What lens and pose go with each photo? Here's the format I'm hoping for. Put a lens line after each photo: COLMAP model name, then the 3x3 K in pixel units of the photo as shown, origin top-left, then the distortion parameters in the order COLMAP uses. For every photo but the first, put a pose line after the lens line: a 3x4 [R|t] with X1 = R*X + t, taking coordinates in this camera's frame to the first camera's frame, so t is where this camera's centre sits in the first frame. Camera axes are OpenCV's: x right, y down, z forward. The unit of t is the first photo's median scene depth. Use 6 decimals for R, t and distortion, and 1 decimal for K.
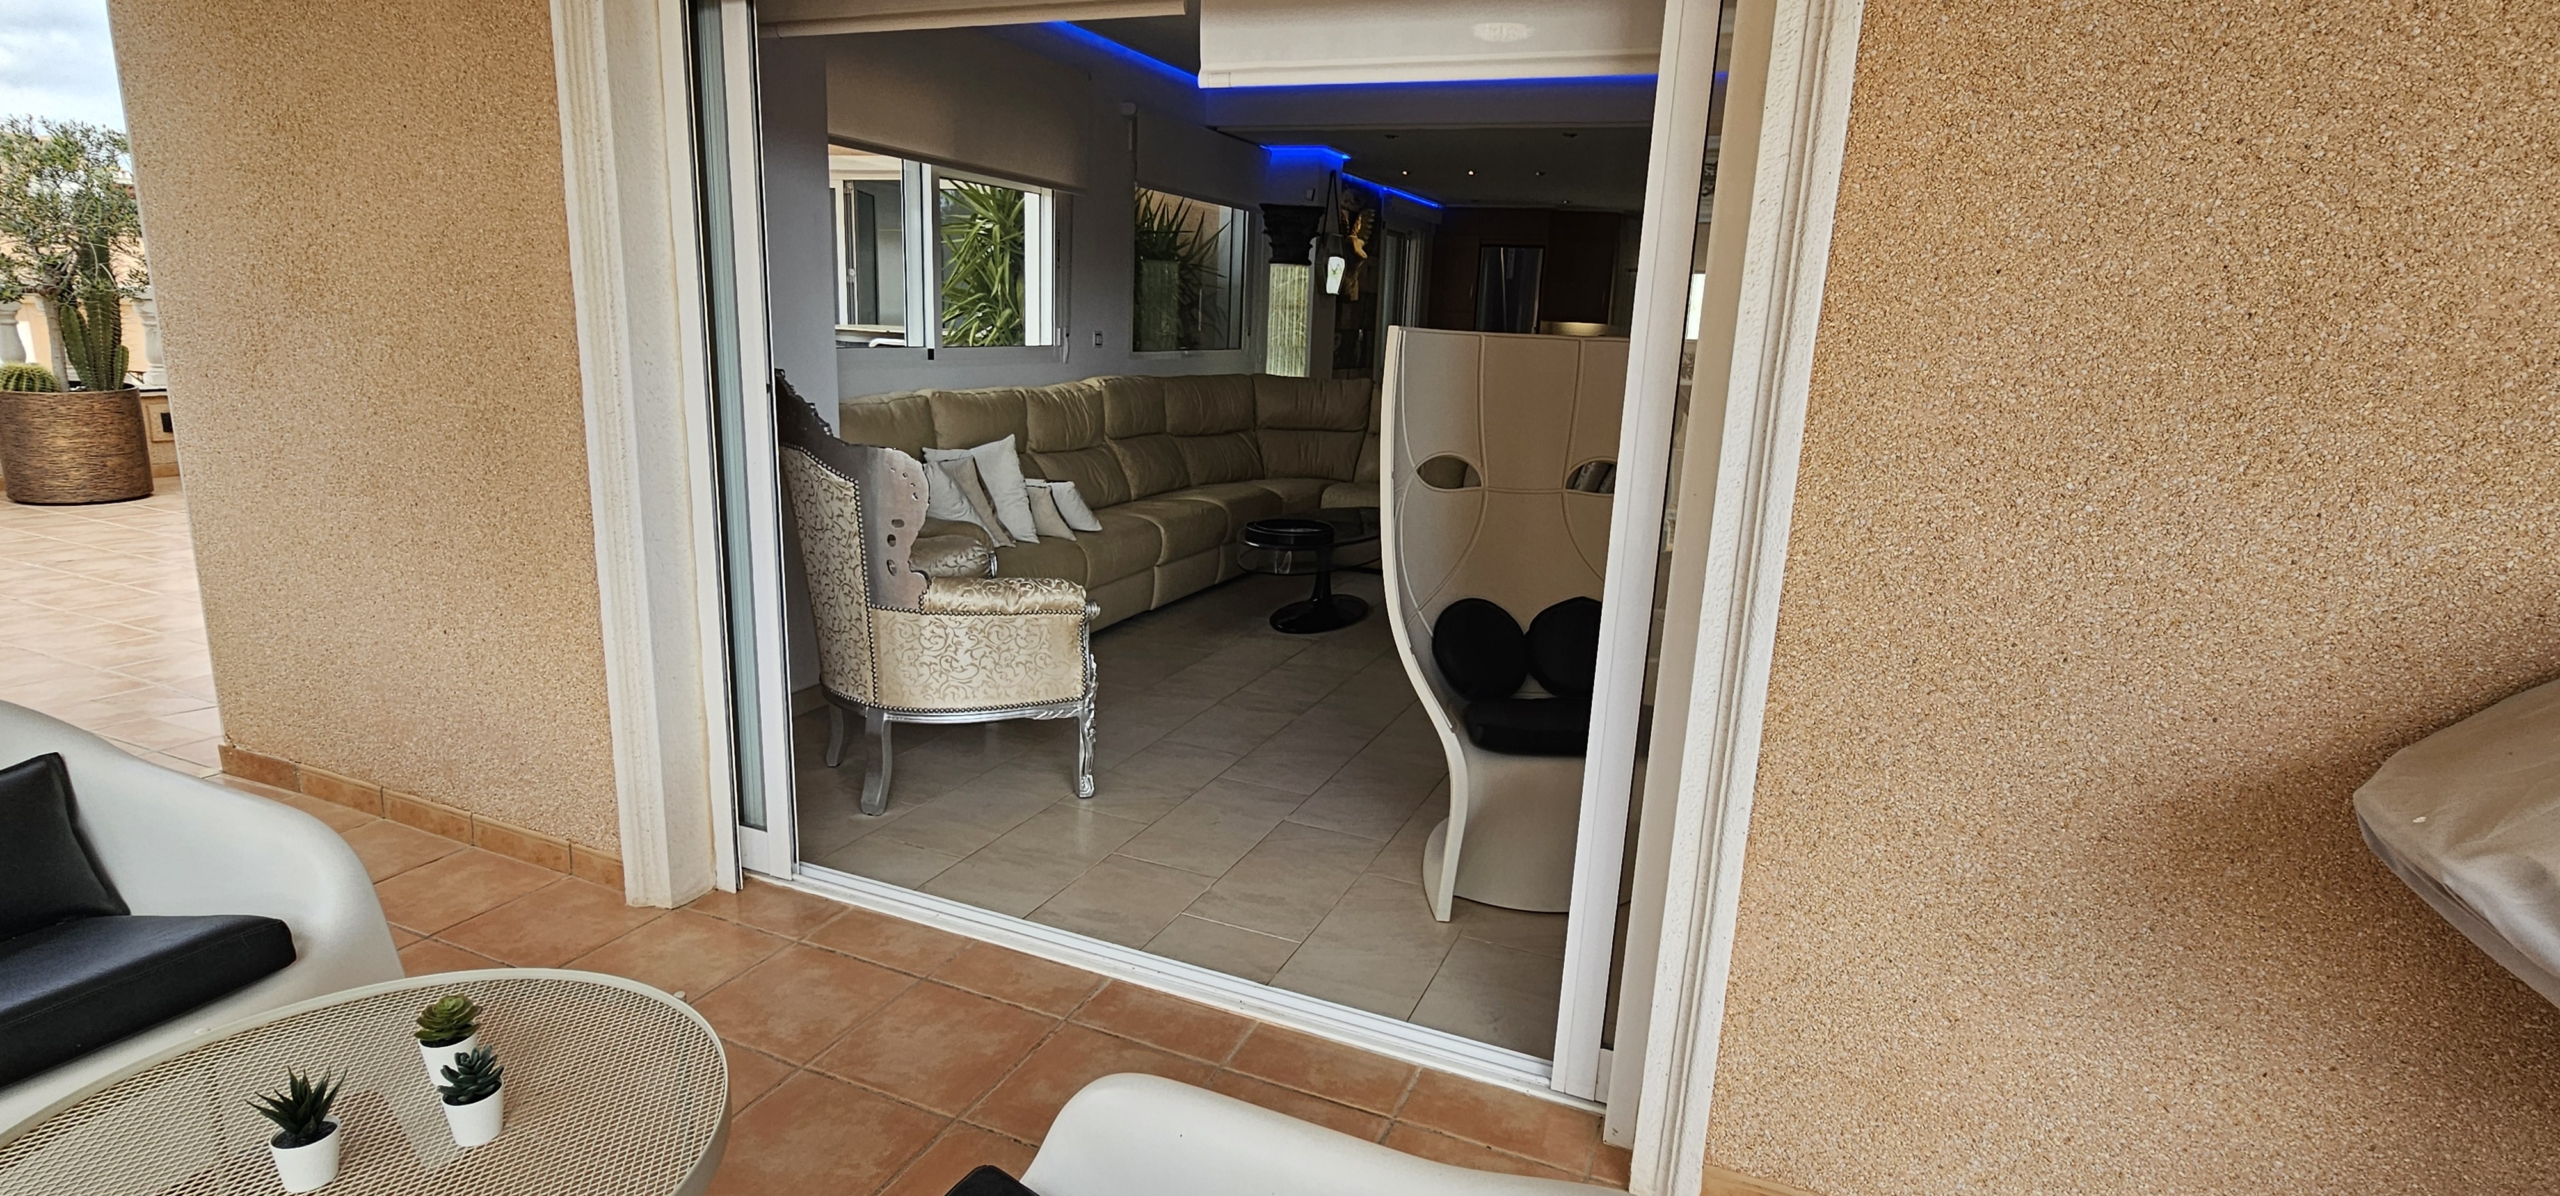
lens RADIAL K [[1221.8, 0, 1287.3], [0, 1221.8, 596.6], [0, 0, 1]] dist [-0.002717, 0.001161]
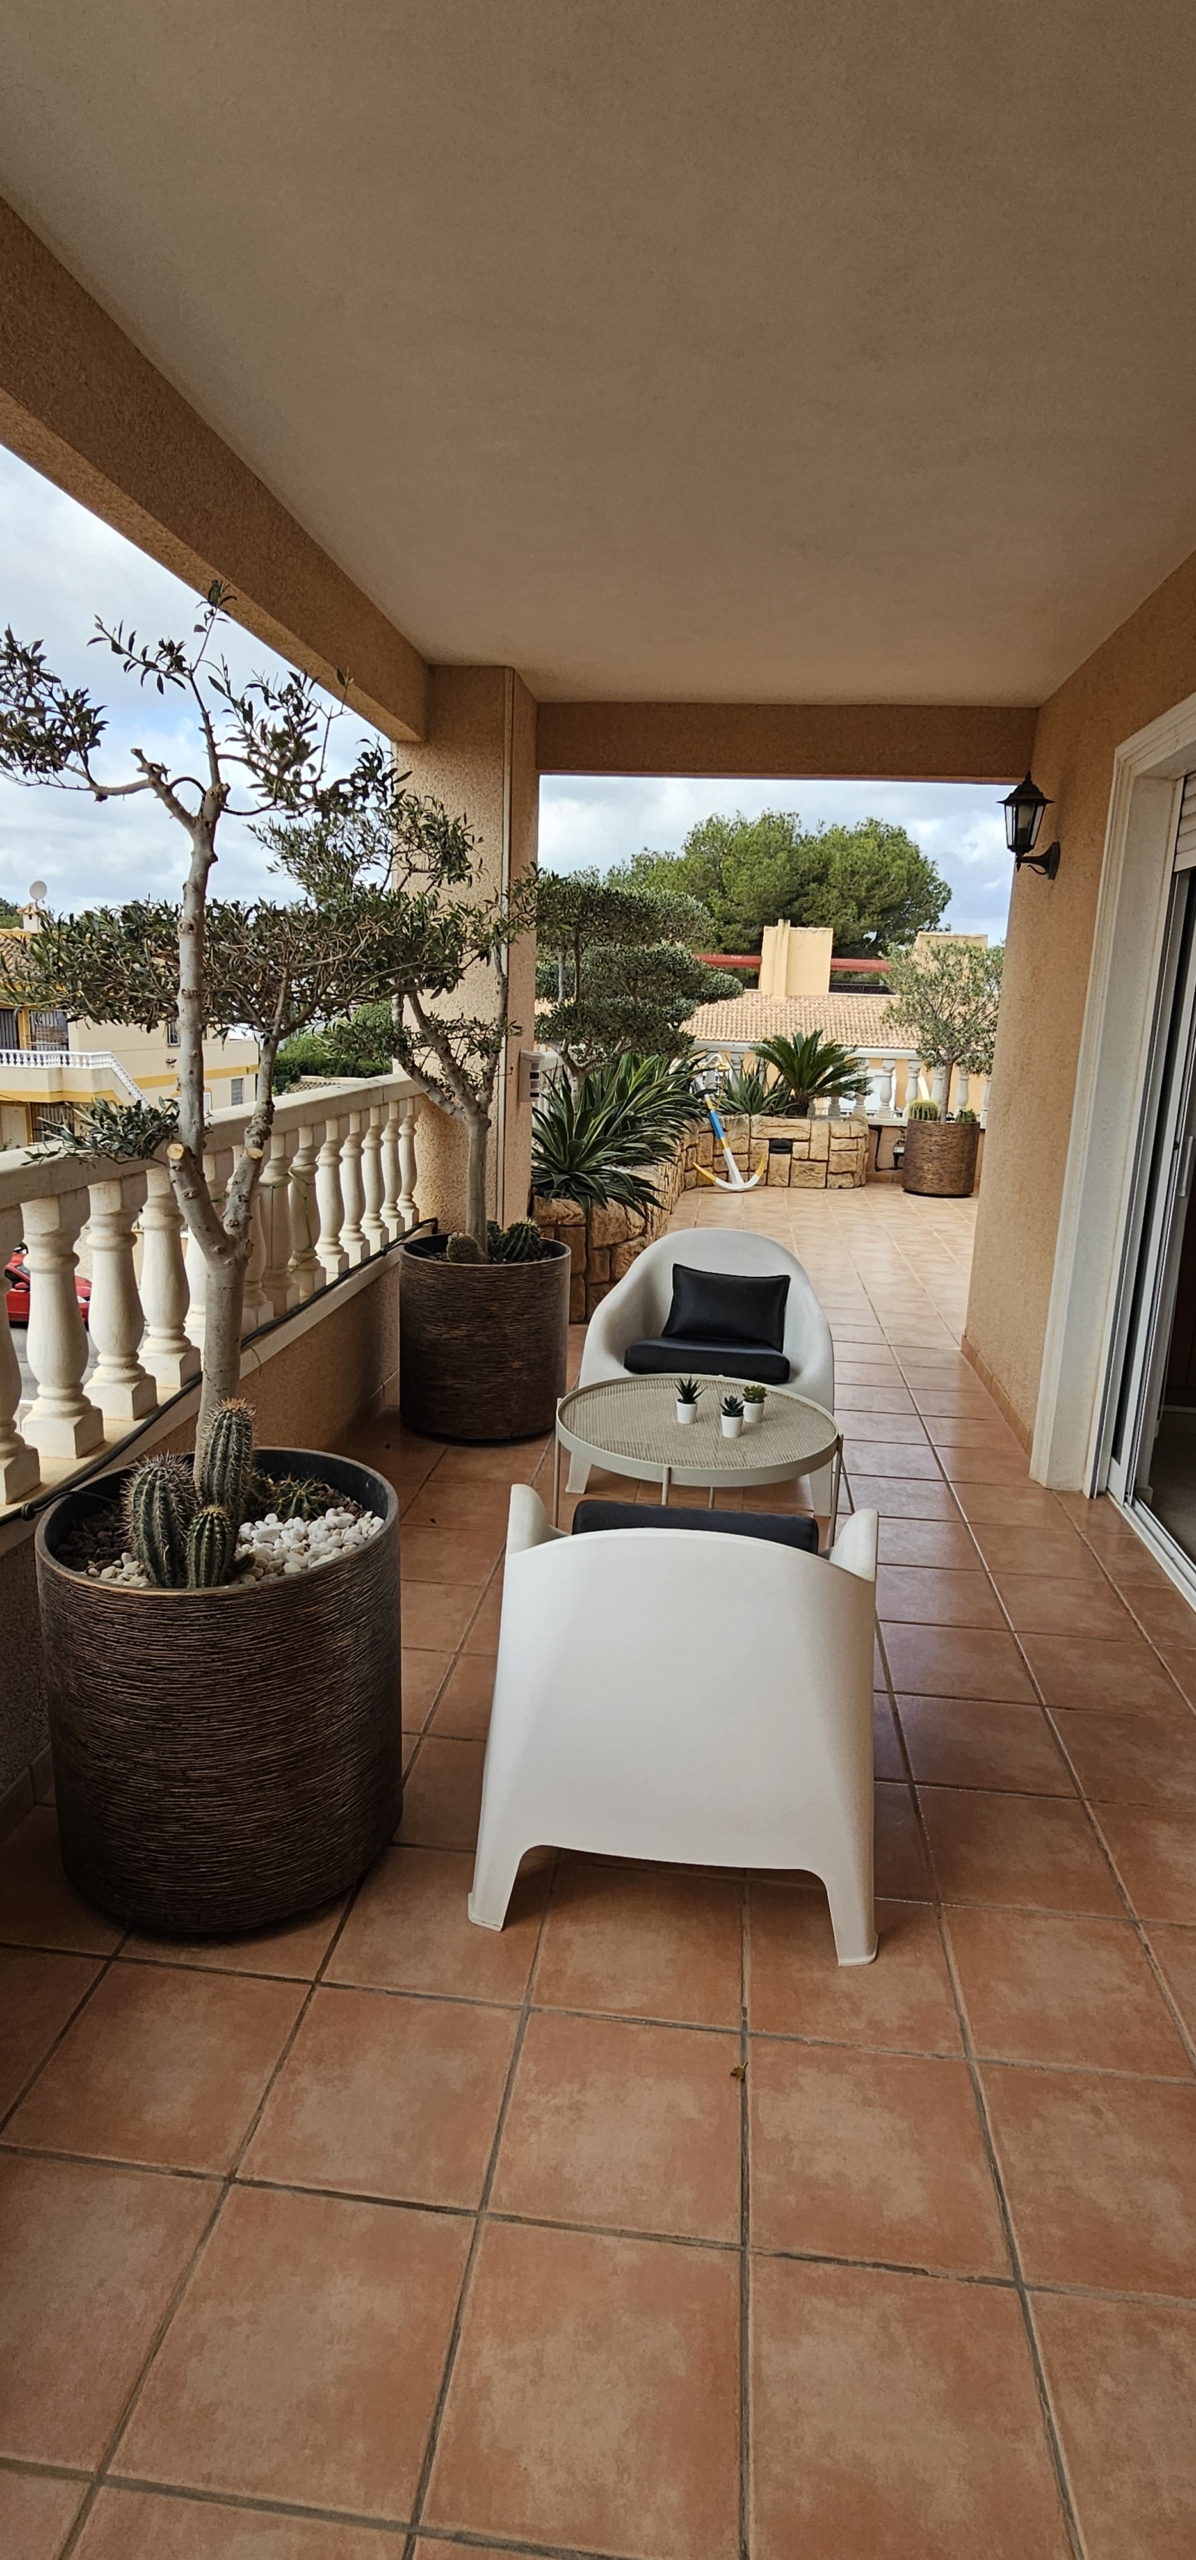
lens RADIAL K [[1221.8, 0, 605.3], [0, 1221.8, 1286.0], [0, 0, 1]] dist [-0.002717, 0.001161]
pose [[0.283916, 0.183324, -0.941161, 0.268987], [-0.244159, 0.963020, 0.113928, -0.006850], [0.927242, 0.197447, 0.318177, -0.002981]]
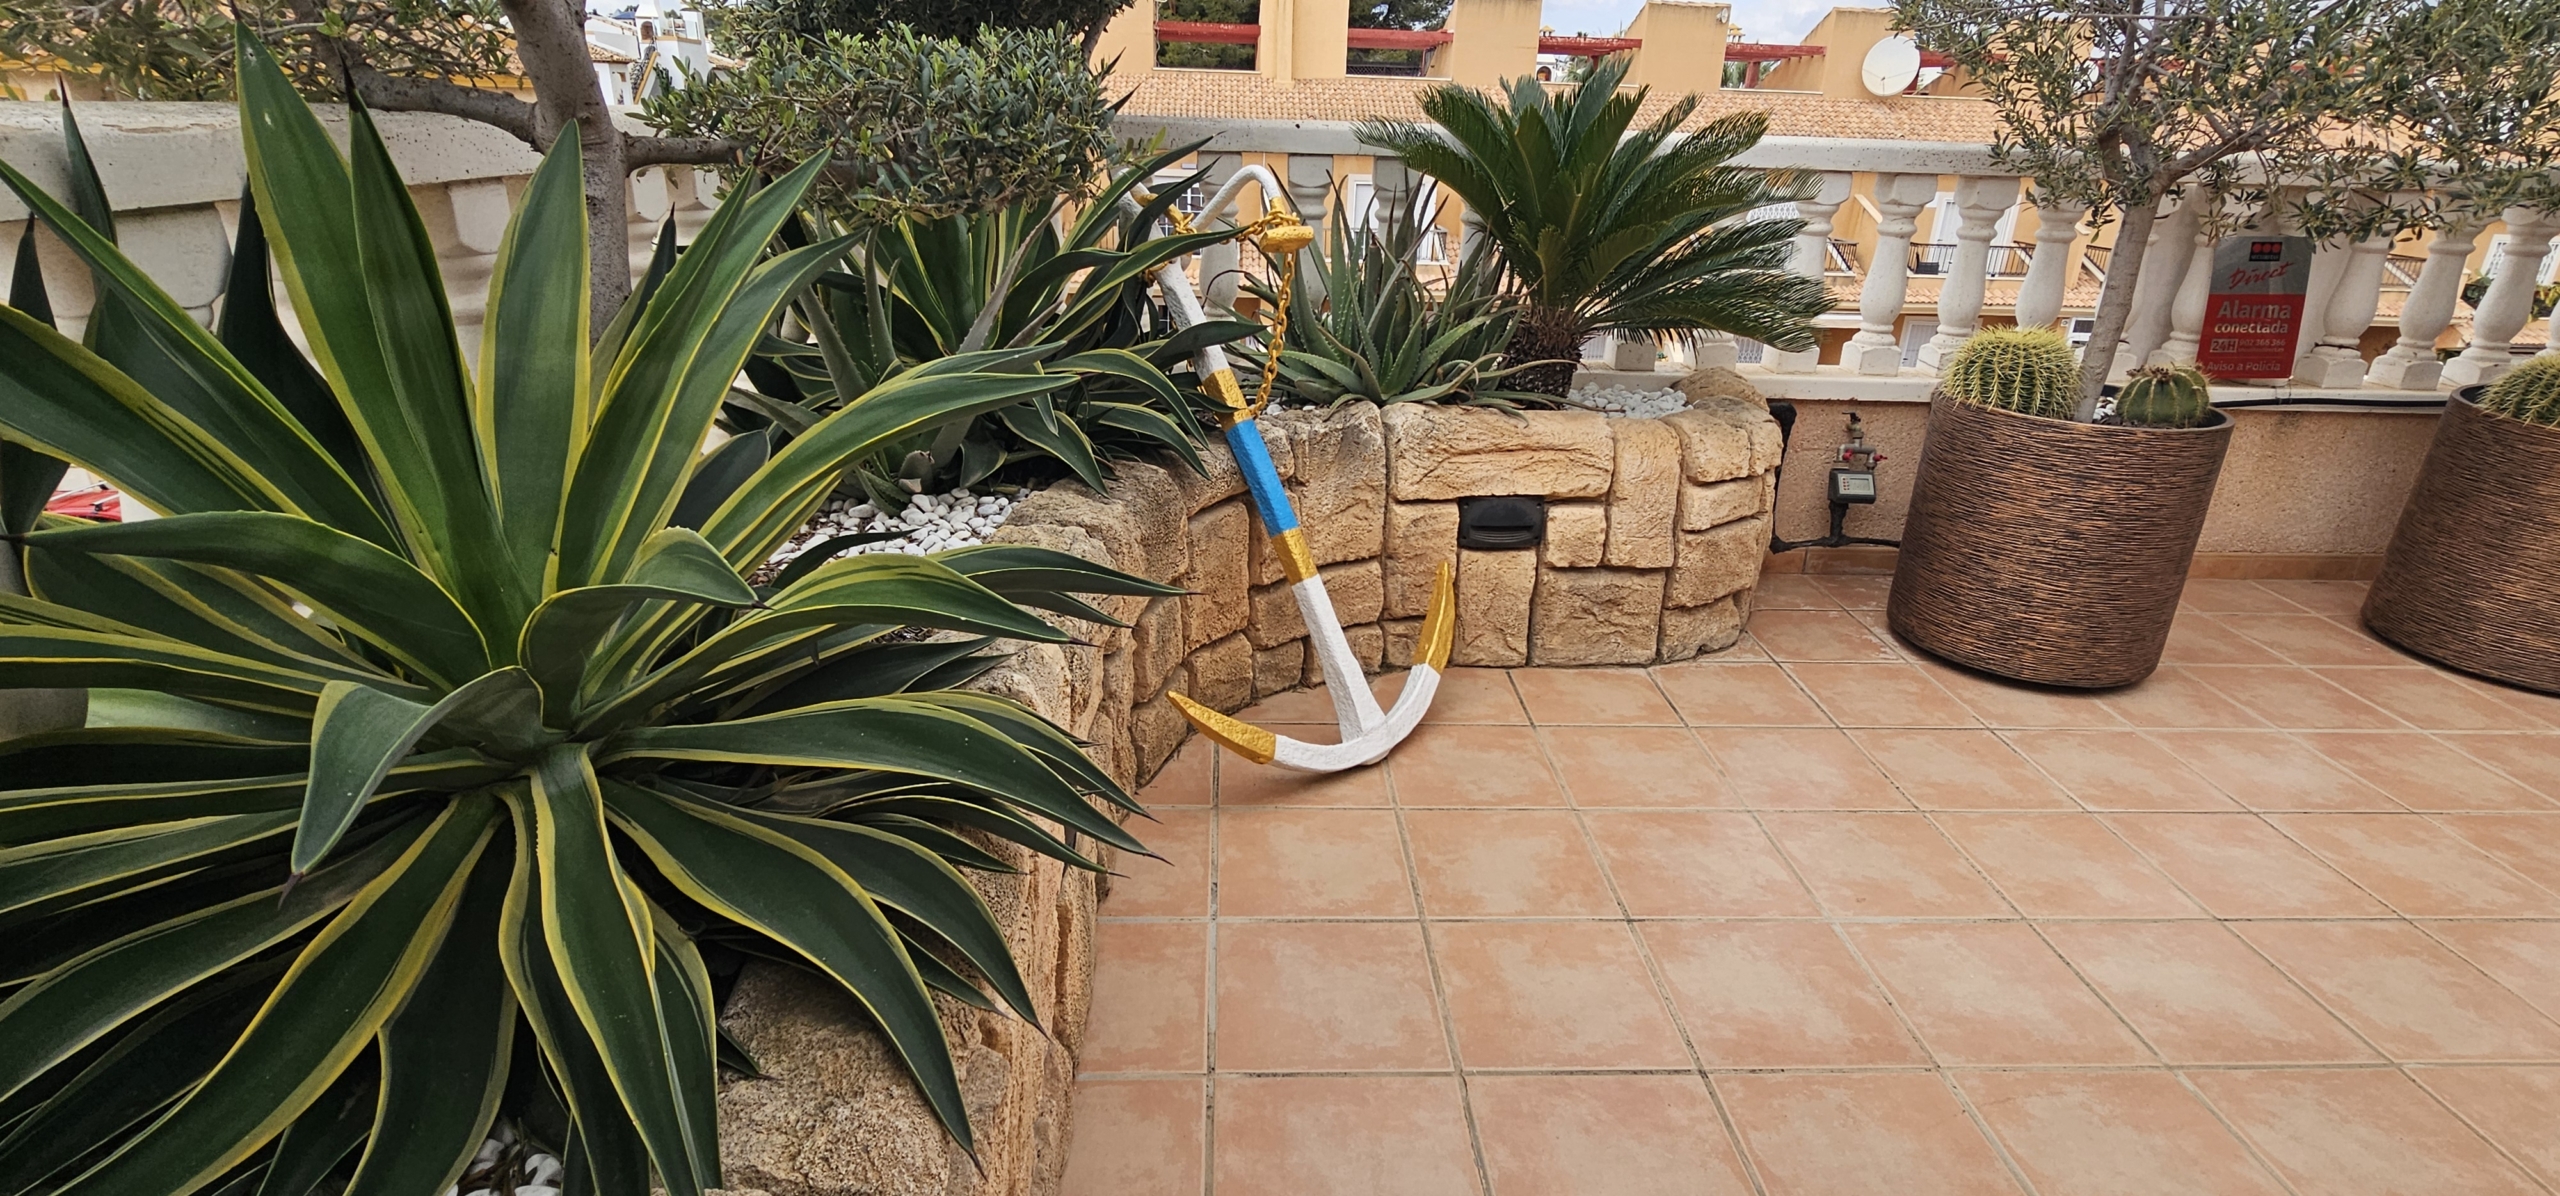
lens RADIAL K [[1221.8, 0, 1287.3], [0, 1221.8, 596.6], [0, 0, 1]] dist [-0.002717, 0.001161]
pose [[0.427032, 0.305308, -0.851135, -0.836756], [-0.218777, 0.948194, 0.230359, -0.110994], [0.877371, 0.087838, 0.471704, 0.408764]]
